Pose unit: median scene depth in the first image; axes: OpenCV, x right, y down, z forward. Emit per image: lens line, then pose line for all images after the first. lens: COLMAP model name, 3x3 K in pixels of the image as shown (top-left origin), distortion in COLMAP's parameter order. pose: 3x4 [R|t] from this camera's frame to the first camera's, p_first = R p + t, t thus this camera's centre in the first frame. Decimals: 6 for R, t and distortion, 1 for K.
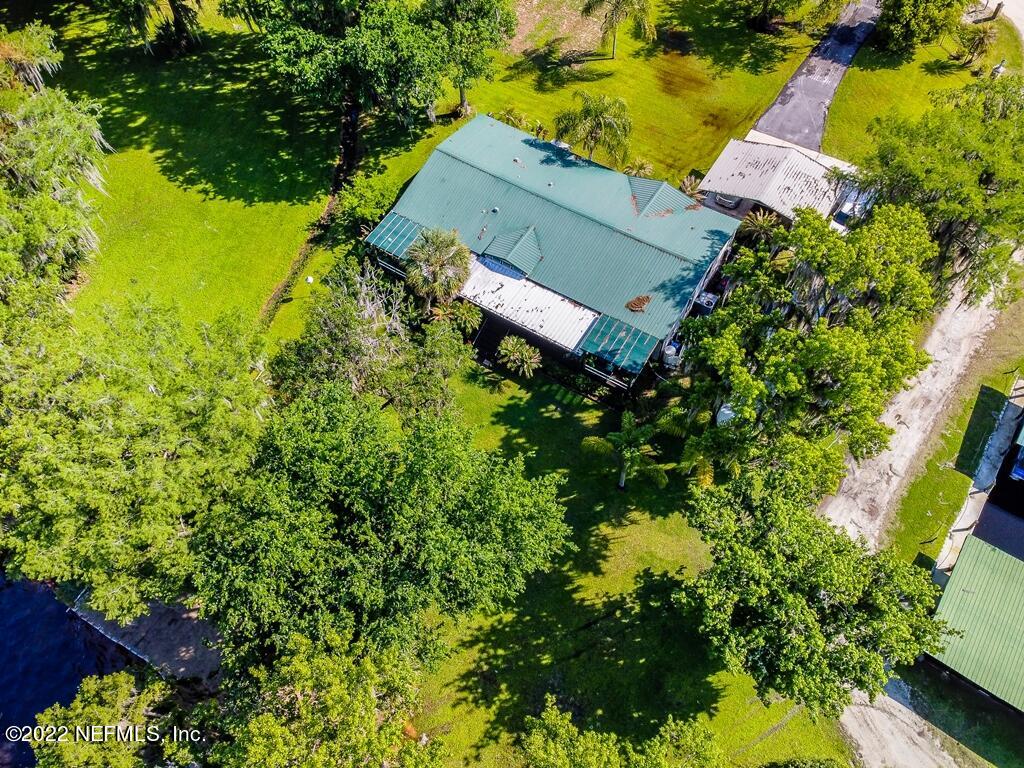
lens RADIAL K [[775.0, 0, 521.9], [0, 775.0, 414.1], [0, 0, 1]] dist [0.268098, -0.343477]
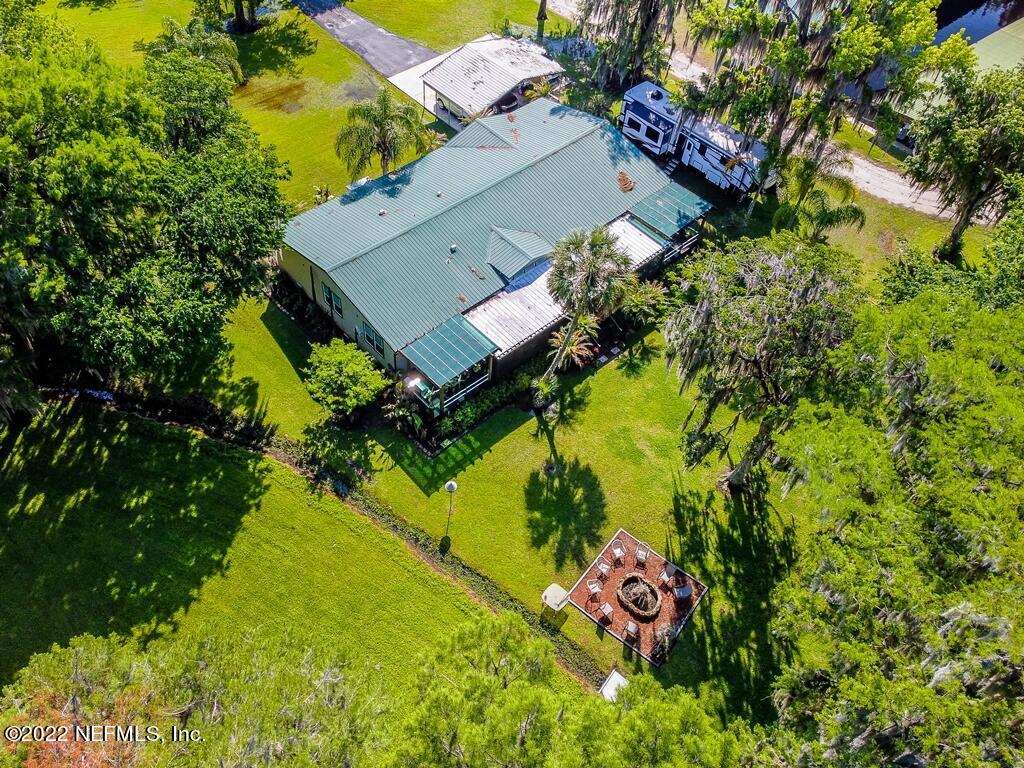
lens RADIAL K [[747.5, 0, 506.2], [0, 747.5, 389.3], [0, 0, 1]] dist [0.255807, -0.312417]
pose [[0.270264, -0.742688, 0.612676, -0.543326], [0.804136, 0.524072, 0.280561, -0.329573], [-0.529455, 0.416849, 0.738860, 0.439763]]
